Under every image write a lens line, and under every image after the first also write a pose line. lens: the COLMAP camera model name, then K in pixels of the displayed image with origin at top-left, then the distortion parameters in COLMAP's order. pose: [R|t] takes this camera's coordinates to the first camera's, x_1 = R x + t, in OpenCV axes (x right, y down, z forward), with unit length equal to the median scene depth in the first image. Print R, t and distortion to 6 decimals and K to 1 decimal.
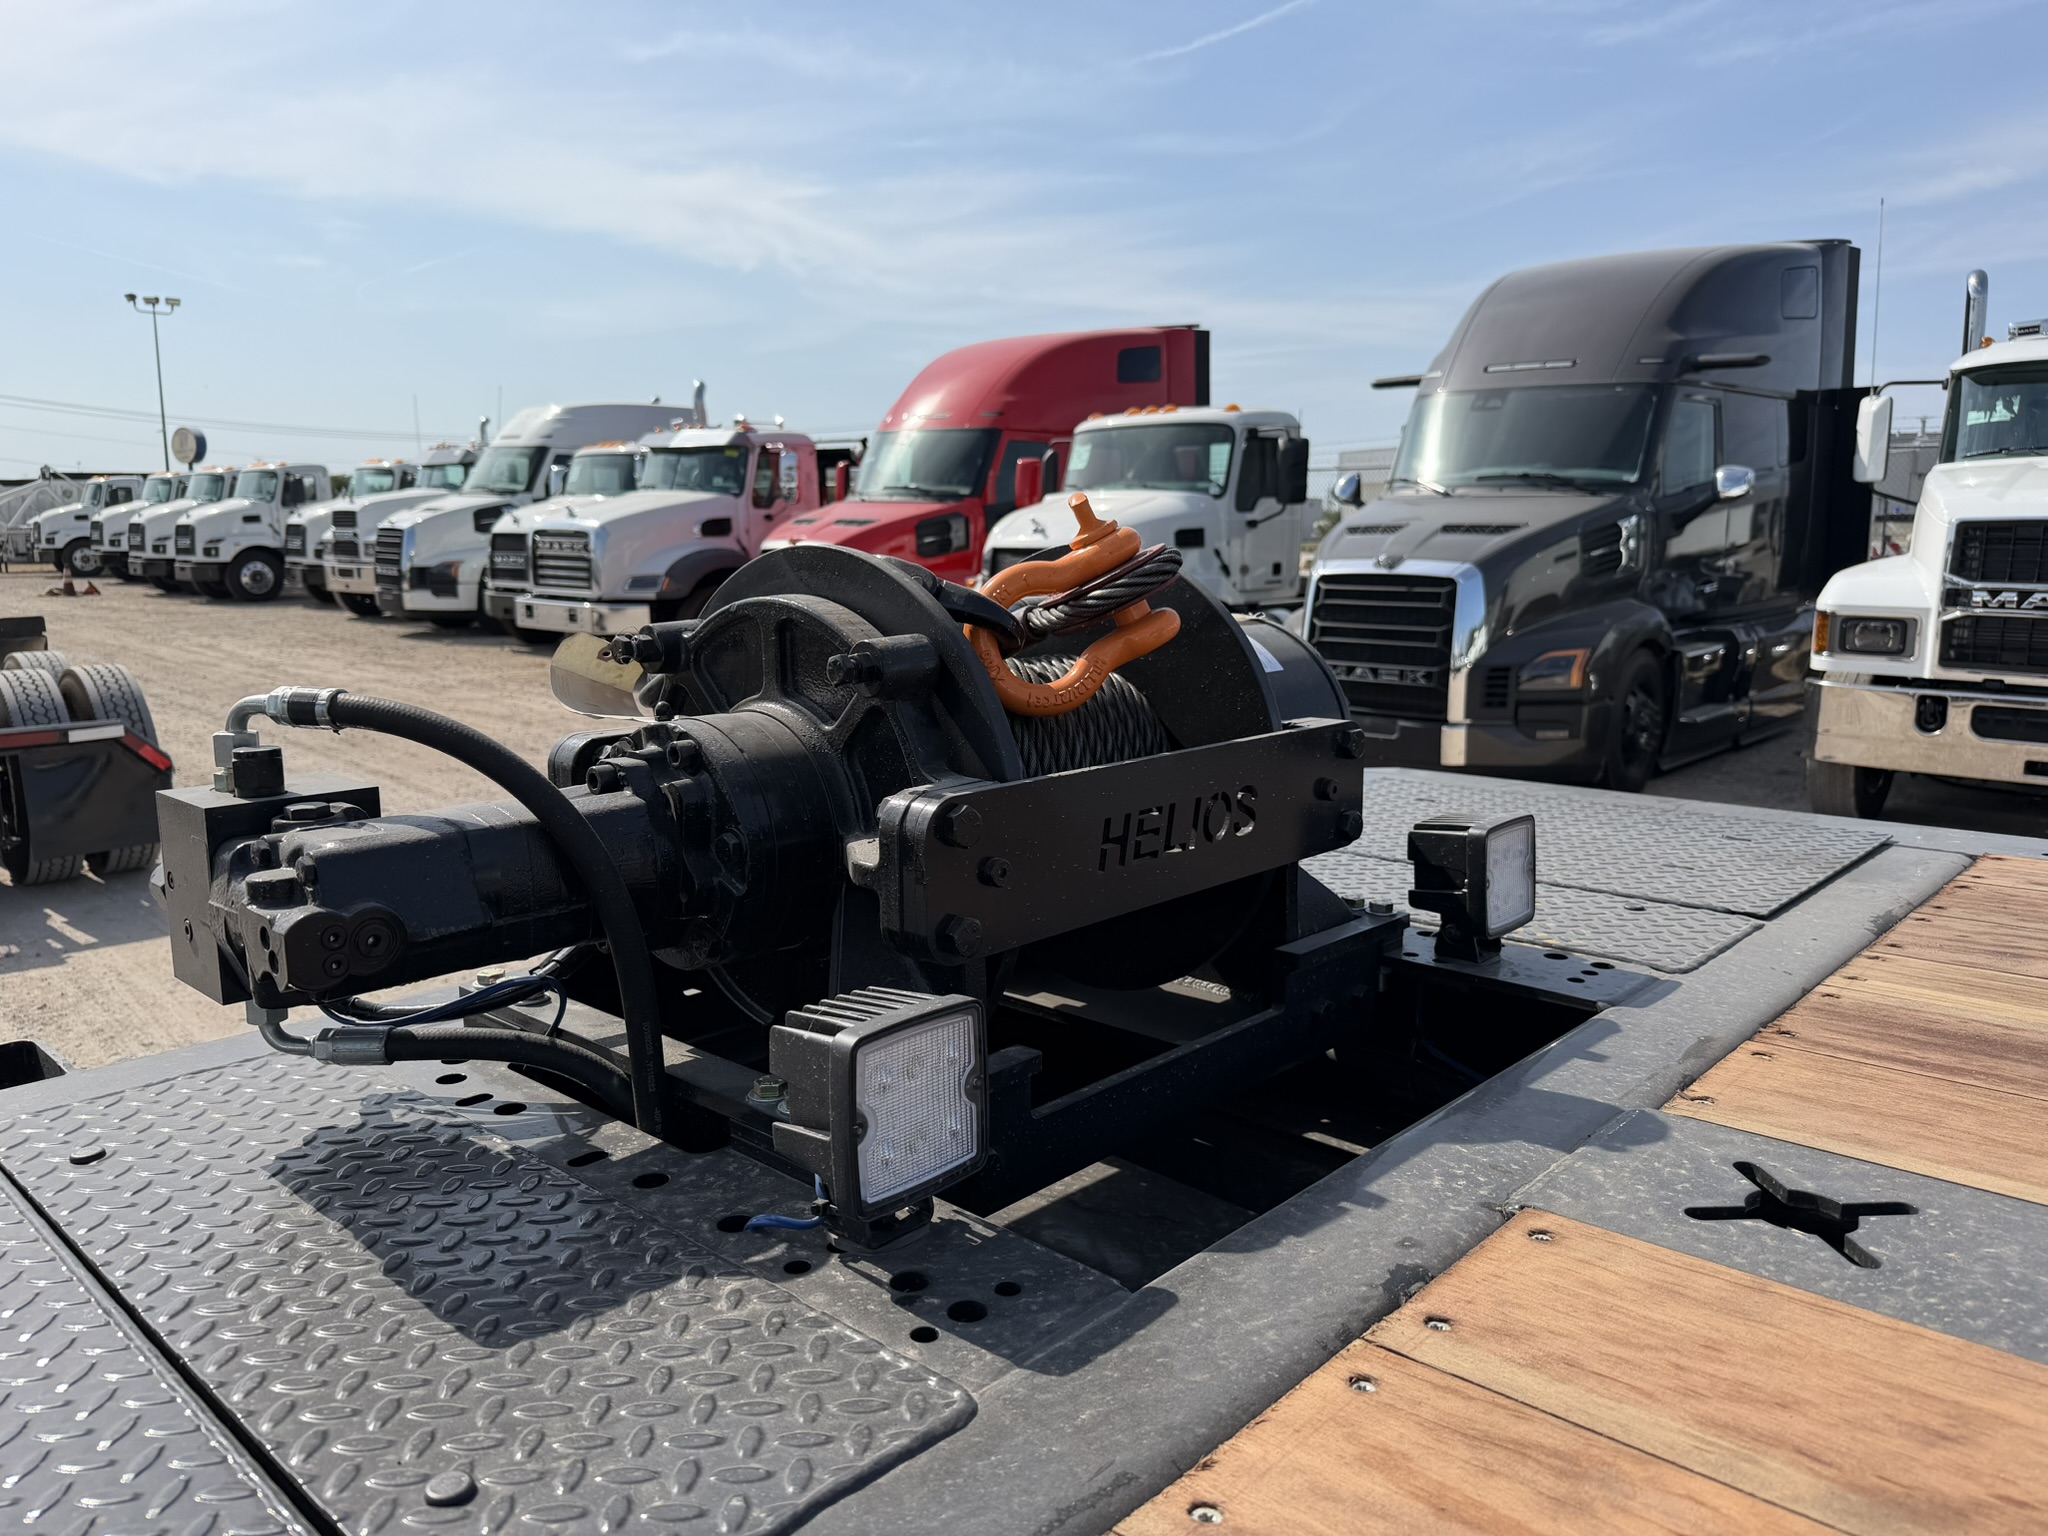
lens RADIAL K [[1442.2, 0, 1012.1], [0, 1442.2, 759.7], [0, 0, 1]] dist [0.040421, -0.058148]
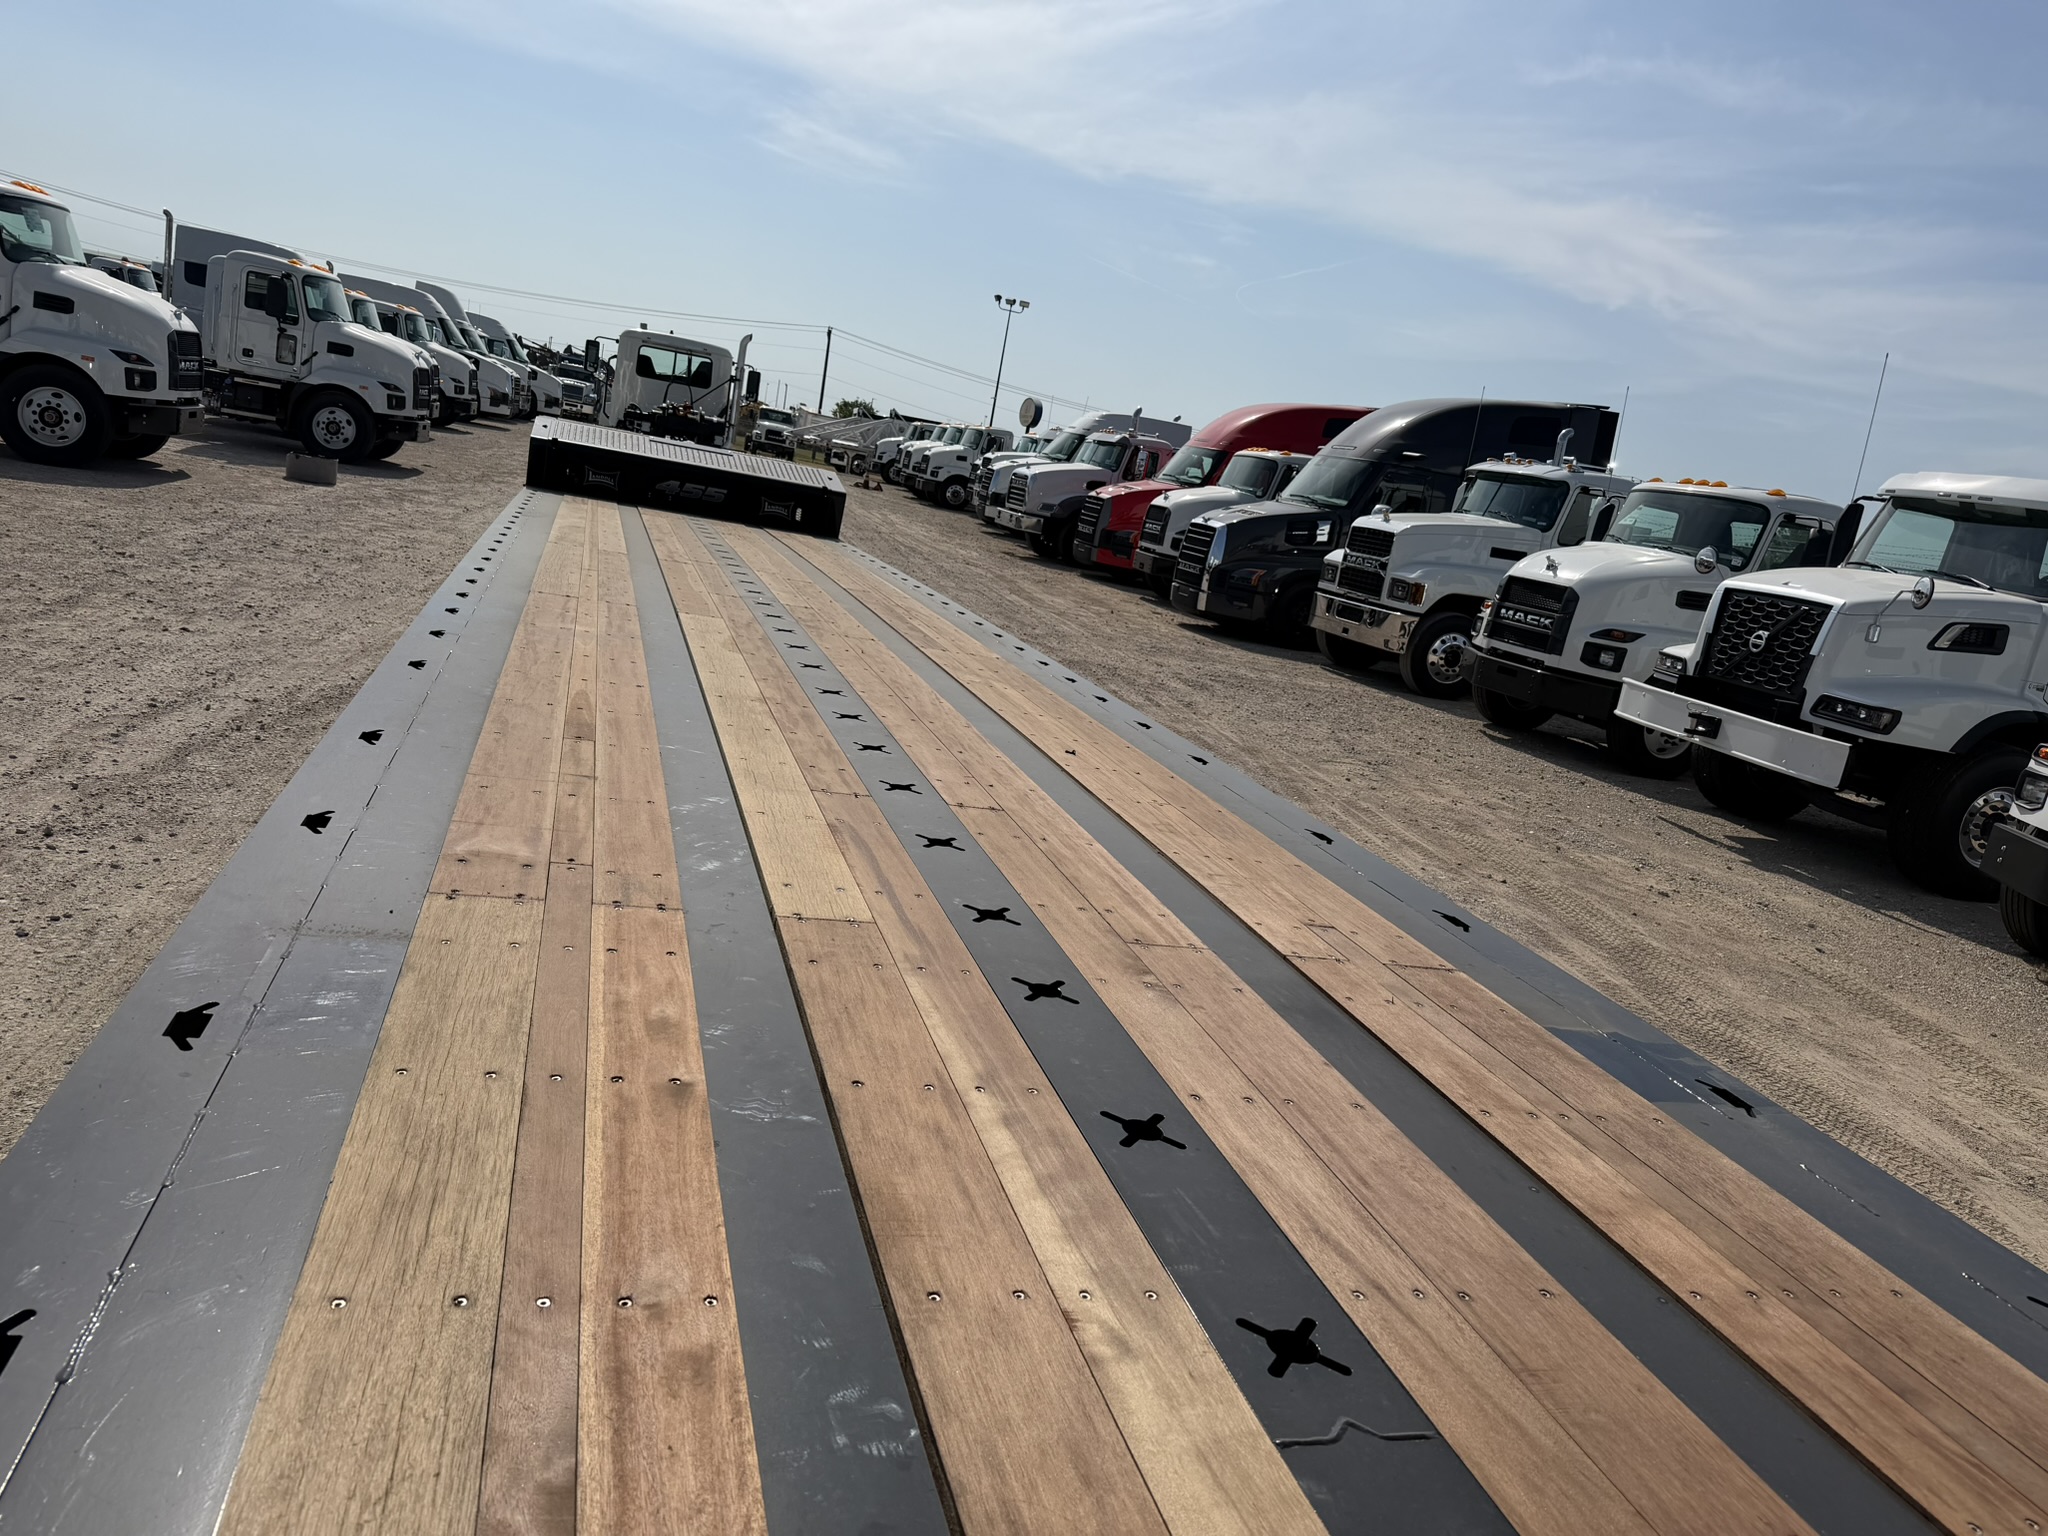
lens RADIAL K [[1442.2, 0, 1026.2], [0, 1442.2, 811.3], [0, 0, 1]] dist [0.040421, -0.058148]
pose [[0.845263, 0.257399, -0.468270, 0.678287], [-0.246927, 0.965309, 0.084889, 0.102704], [0.473875, 0.043875, 0.879498, -0.621201]]
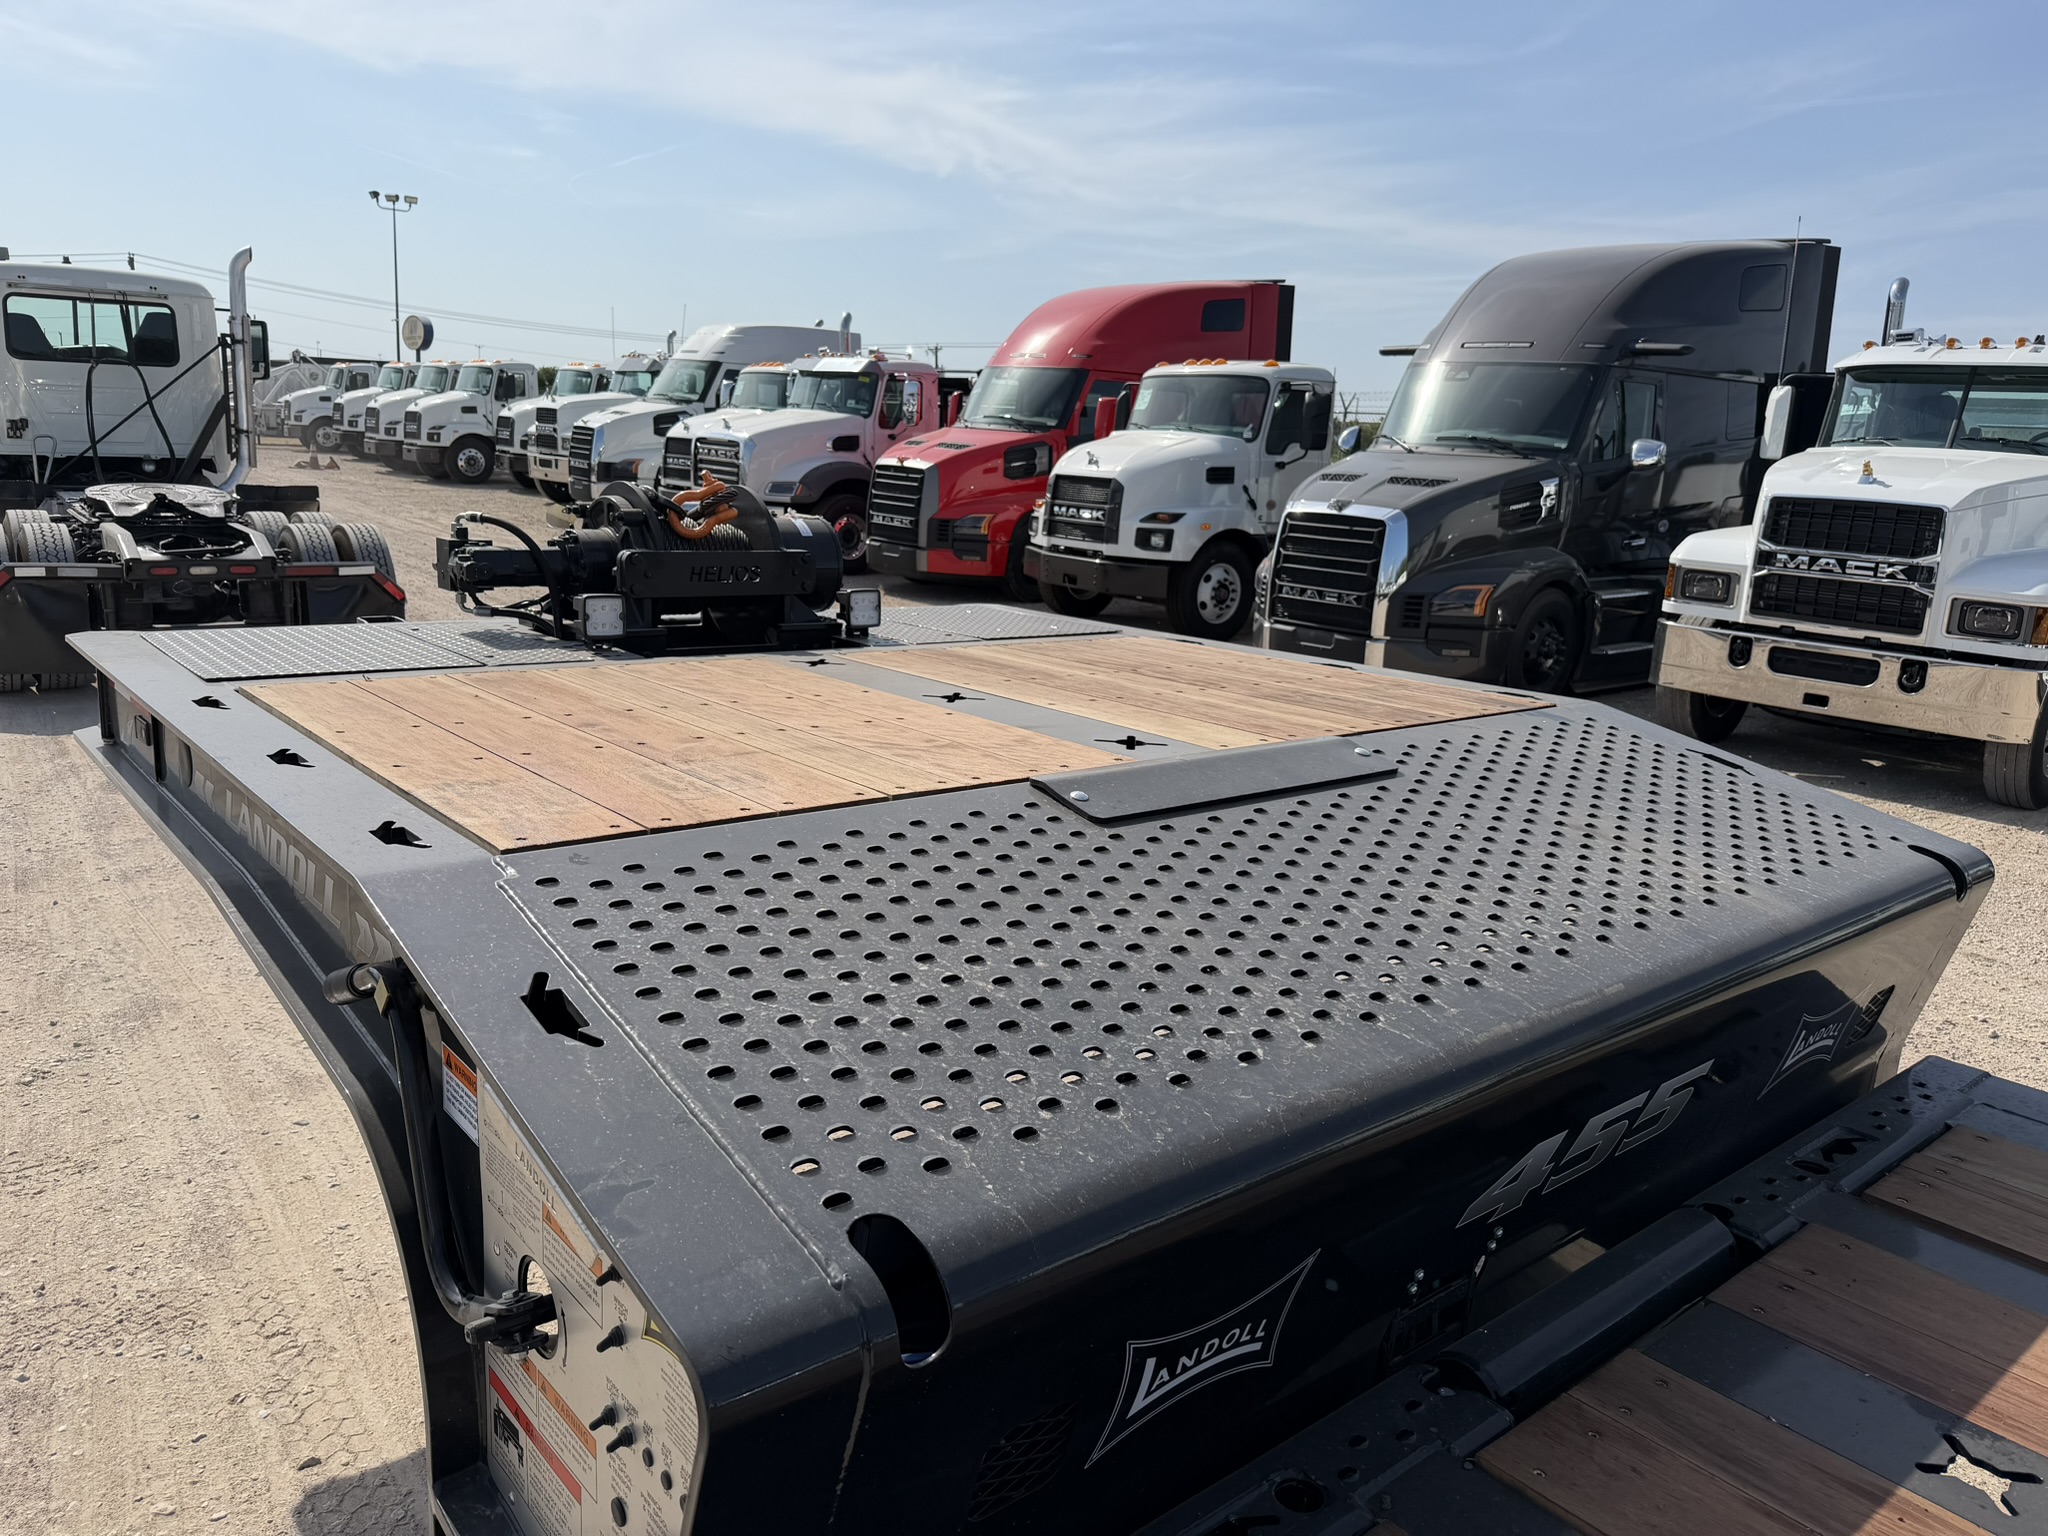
lens RADIAL K [[1442.2, 0, 1017.0], [0, 1442.2, 754.0], [0, 0, 1]] dist [0.040421, -0.058148]
pose [[0.991225, 0.072099, -0.110788, 0.079282], [-0.065809, 0.996061, 0.059426, 0.011445], [0.114636, -0.051614, 0.992066, -0.156748]]
